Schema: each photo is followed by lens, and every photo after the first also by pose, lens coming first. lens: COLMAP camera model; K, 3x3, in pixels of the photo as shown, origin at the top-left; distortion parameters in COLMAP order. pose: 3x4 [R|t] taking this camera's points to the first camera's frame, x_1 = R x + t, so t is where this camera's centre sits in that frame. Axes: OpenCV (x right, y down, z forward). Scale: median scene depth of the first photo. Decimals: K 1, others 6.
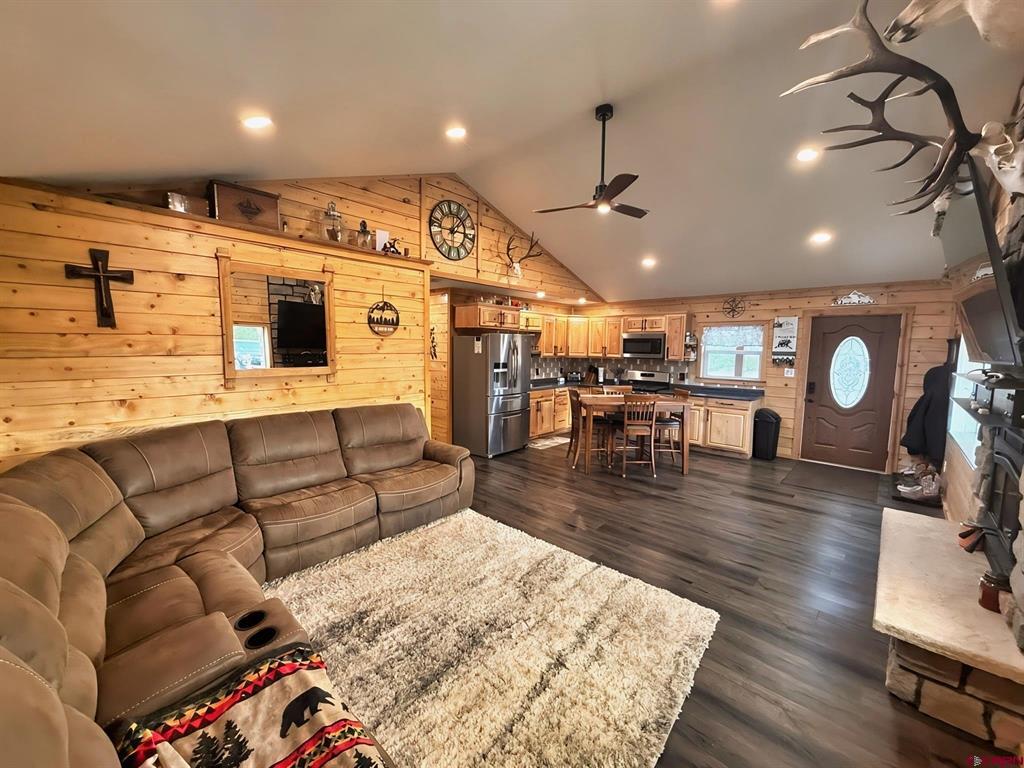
lens RADIAL K [[407.5, 0, 509.9], [0, 407.5, 384.9], [0, 0, 1]] dist [-0.000495, -0.000052]
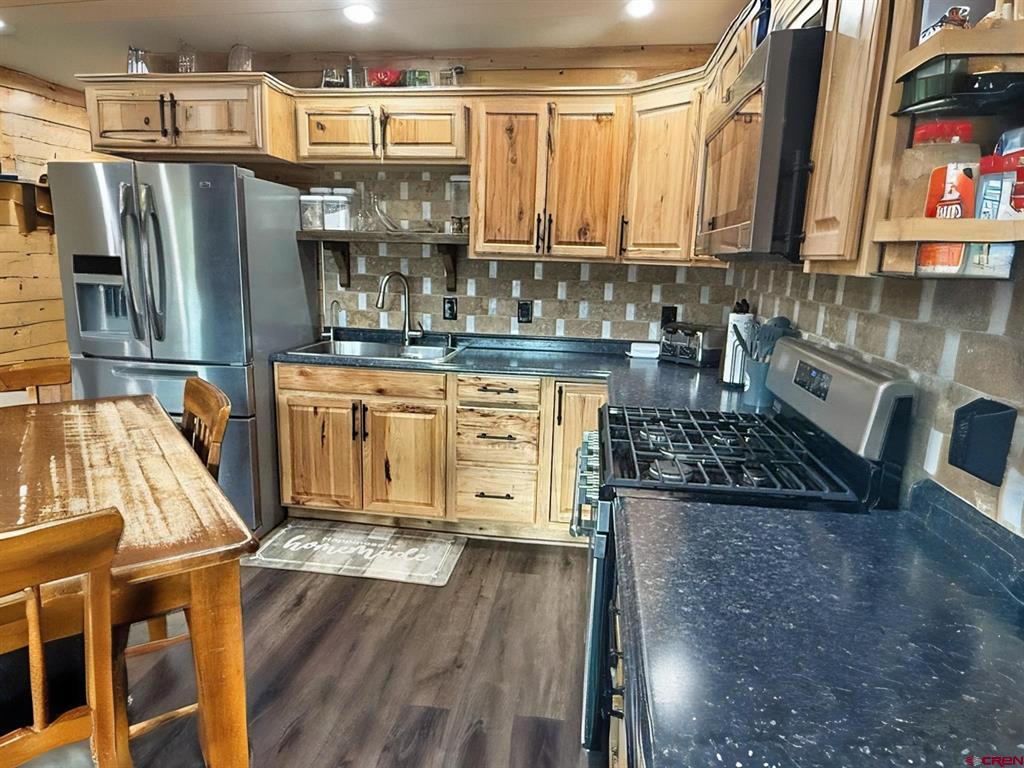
lens RADIAL K [[624.7, 0, 504.7], [0, 624.7, 389.6], [0, 0, 1]] dist [0.003118, -0.004123]
pose [[0.566023, 0.172216, -0.806201, 0.553776], [-0.100559, 0.985057, 0.139821, -0.049295], [0.818233, 0.001929, 0.574883, 0.936998]]
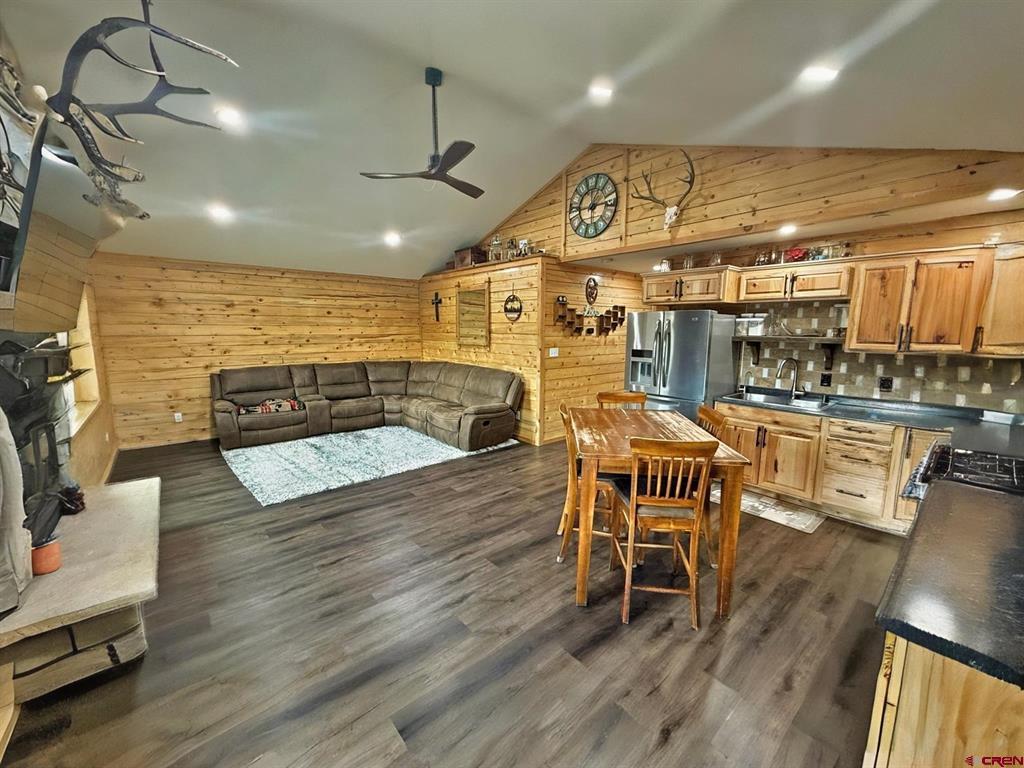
lens RADIAL K [[407.5, 0, 510.0], [0, 407.5, 386.3], [0, 0, 1]] dist [-0.000495, -0.000052]
pose [[-0.119662, 0.126501, -0.984723, 0.735078], [-0.103272, 0.984883, 0.139071, -0.064644], [0.987429, 0.118336, -0.104789, 0.807093]]
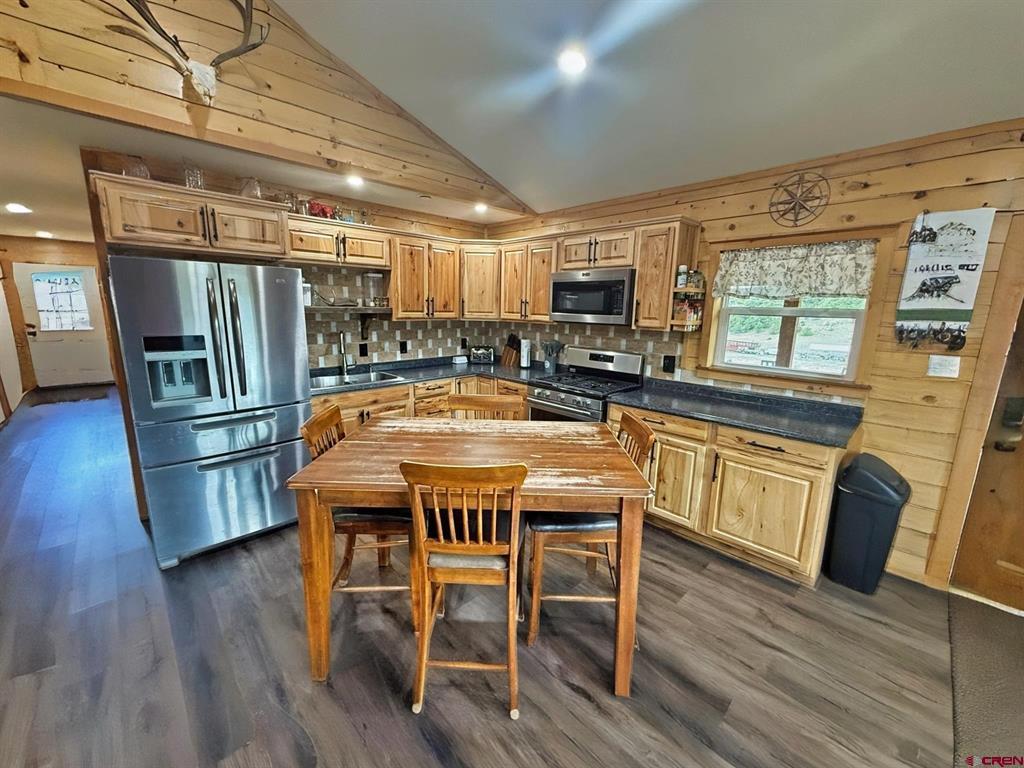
lens RADIAL K [[407.5, 0, 510.2], [0, 407.5, 385.1], [0, 0, 1]] dist [-0.000495, -0.000052]
pose [[0.998585, 0.013251, -0.051495, 0.304555], [-0.008237, 0.995310, 0.096389, -0.045613], [0.052531, -0.095829, 0.994011, 0.599634]]
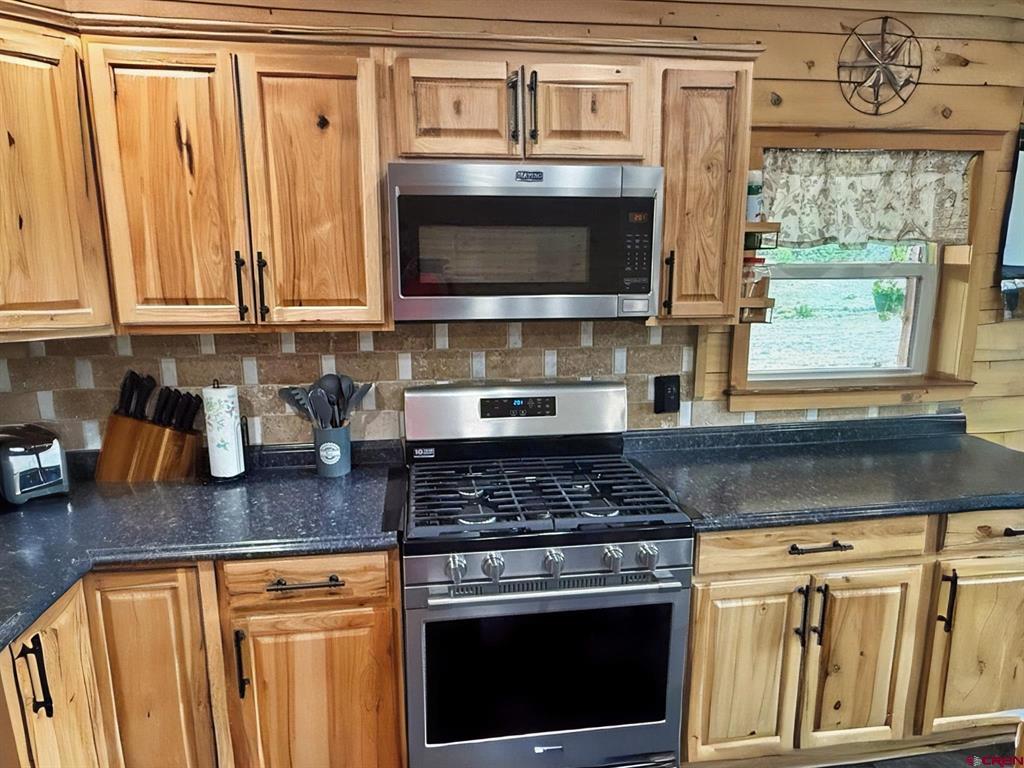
lens RADIAL K [[624.7, 0, 506.6], [0, 624.7, 383.8], [0, 0, 1]] dist [0.003118, -0.004123]
pose [[0.636539, -0.161896, 0.754061, 0.145271], [0.090474, 0.986644, 0.135457, -0.088608], [-0.765919, -0.018001, 0.642685, 0.989996]]
